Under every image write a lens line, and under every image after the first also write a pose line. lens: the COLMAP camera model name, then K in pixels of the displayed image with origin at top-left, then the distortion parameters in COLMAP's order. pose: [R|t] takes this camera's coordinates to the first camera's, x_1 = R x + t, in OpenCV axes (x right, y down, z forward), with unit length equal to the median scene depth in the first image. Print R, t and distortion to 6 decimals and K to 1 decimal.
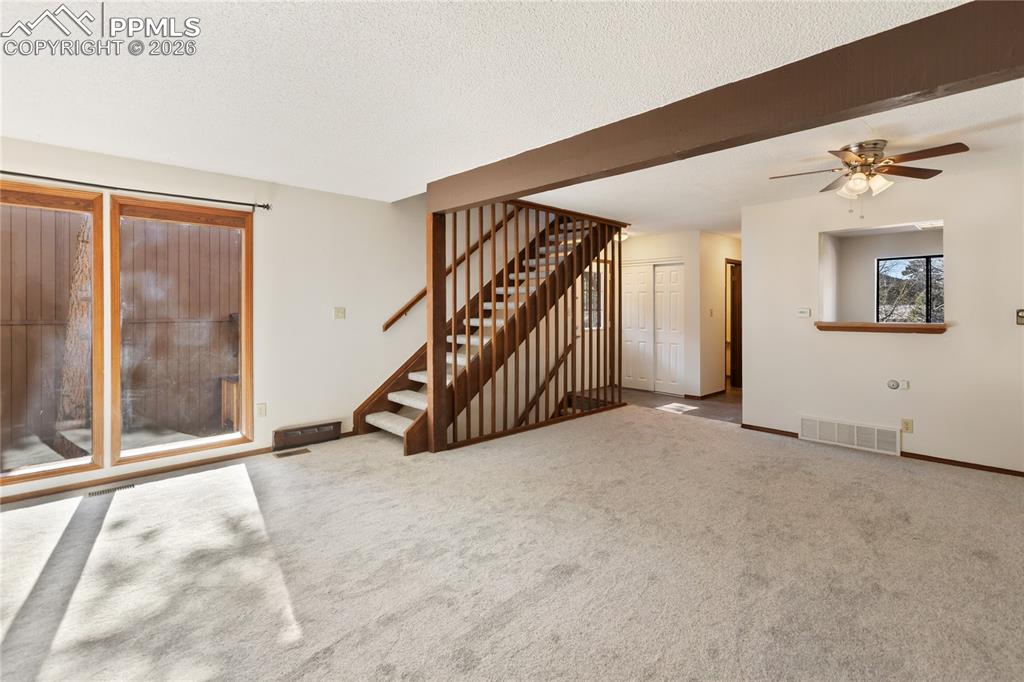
lens RADIAL K [[464.5, 0, 504.9], [0, 464.5, 311.7], [0, 0, 1]] dist [0.002771, -0.000286]
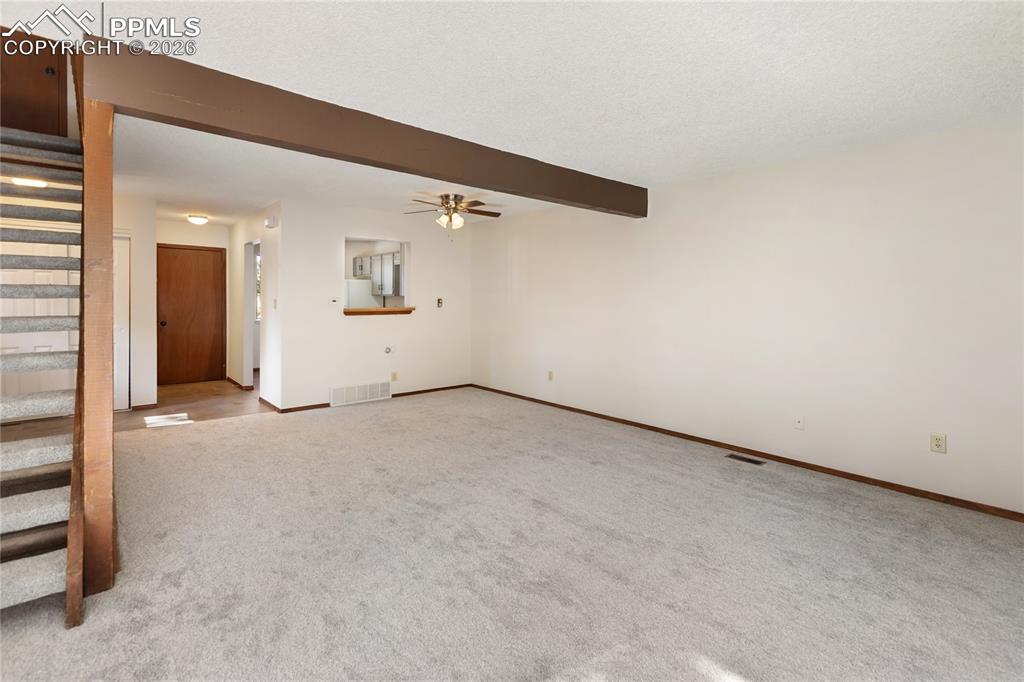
lens RADIAL K [[464.5, 0, 519.5], [0, 464.5, 297.9], [0, 0, 1]] dist [0.002771, -0.000286]
pose [[0.057920, -0.000101, 0.998321, -0.871578], [0.001951, 0.999998, -0.000012, -0.009331], [-0.998319, 0.001949, 0.057920, 0.742011]]
